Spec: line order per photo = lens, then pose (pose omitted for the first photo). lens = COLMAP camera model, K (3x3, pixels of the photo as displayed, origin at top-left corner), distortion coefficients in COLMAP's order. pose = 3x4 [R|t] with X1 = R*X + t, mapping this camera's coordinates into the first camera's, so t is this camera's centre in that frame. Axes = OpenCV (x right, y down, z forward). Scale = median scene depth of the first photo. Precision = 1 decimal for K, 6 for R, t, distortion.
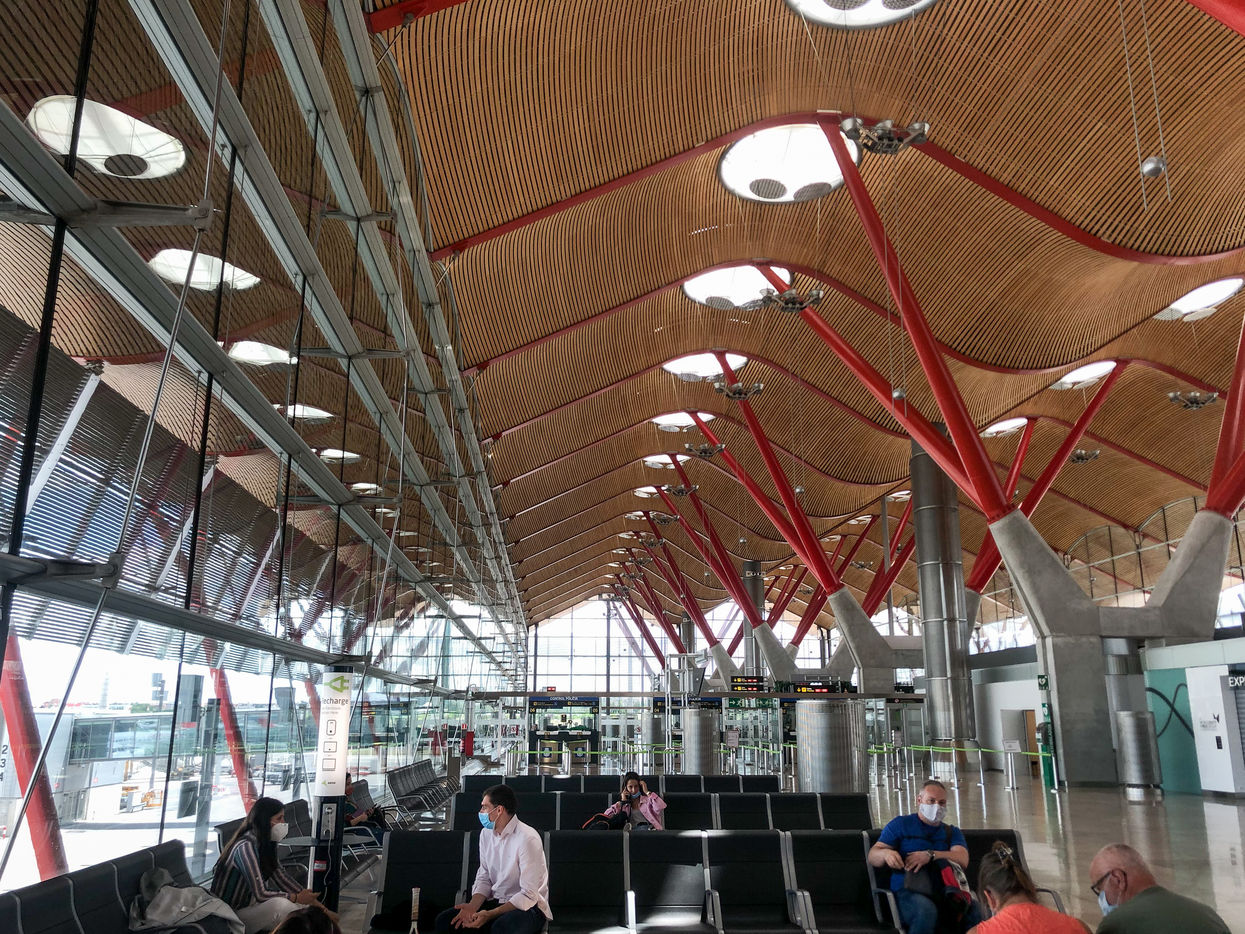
lens RADIAL K [[1019.7, 0, 616.1], [0, 1019.7, 456.5], [0, 0, 1]] dist [0.010389, -0.004948]
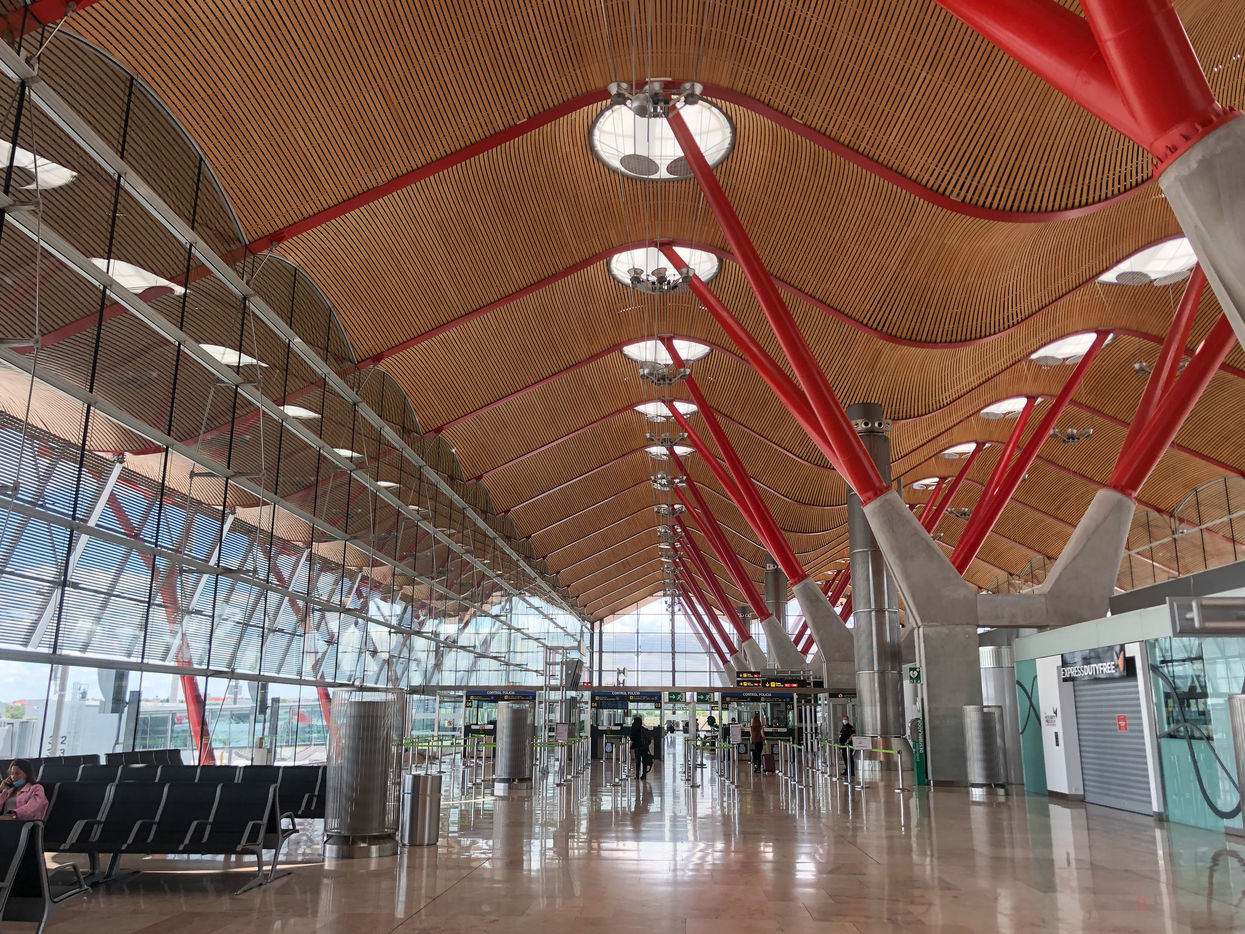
lens RADIAL K [[1019.7, 0, 620.5], [0, 1019.7, 462.4], [0, 0, 1]] dist [0.010389, -0.004948]
pose [[0.993603, -0.023491, -0.110463, 0.207114], [0.024430, 0.999676, 0.007154, 0.010188], [0.110260, -0.009807, 0.993854, 0.032128]]
